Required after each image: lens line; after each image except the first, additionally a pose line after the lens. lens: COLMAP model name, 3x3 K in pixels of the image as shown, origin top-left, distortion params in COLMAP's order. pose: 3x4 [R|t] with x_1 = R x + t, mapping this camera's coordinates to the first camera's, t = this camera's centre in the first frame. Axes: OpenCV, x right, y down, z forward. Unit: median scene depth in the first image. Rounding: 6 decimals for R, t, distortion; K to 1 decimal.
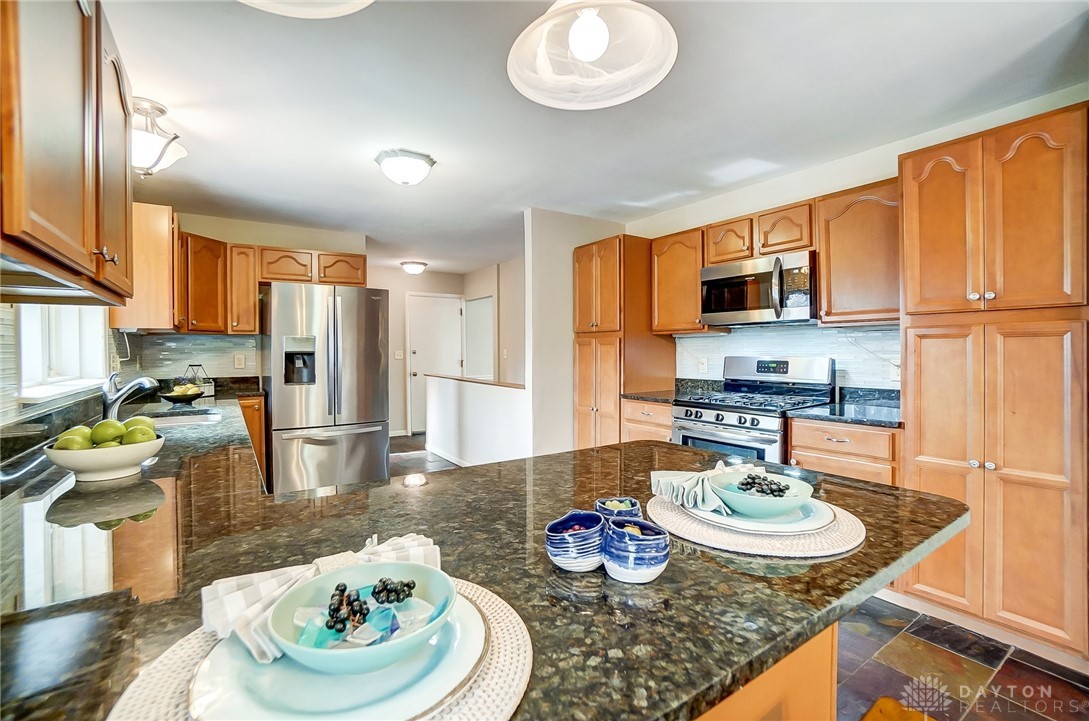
lens RADIAL K [[483.9, 0, 544.5], [0, 483.9, 360.5], [0, 0, 1]] dist [-0.003241, -0.000157]
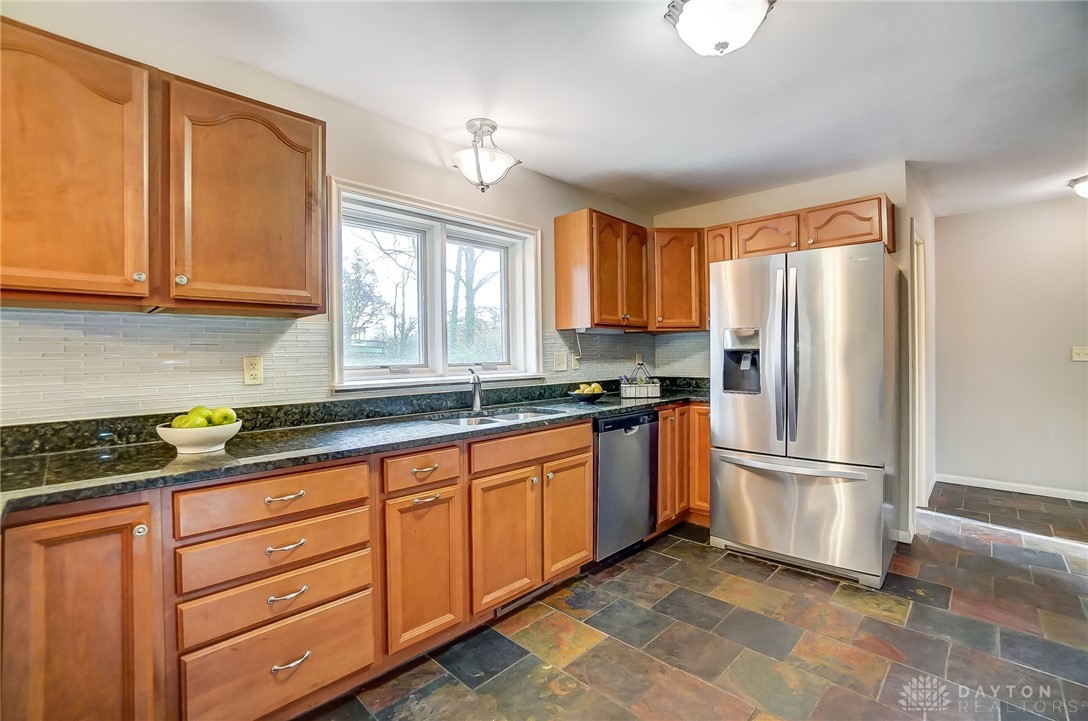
lens RADIAL K [[483.5, 0, 544.0], [0, 483.5, 360.5], [0, 0, 1]] dist [-0.003241, -0.000157]
pose [[0.208281, 0.018204, -0.977900, 0.170850], [-0.019088, 0.999712, 0.014544, -0.005424], [0.977883, 0.015637, 0.208569, 0.540222]]
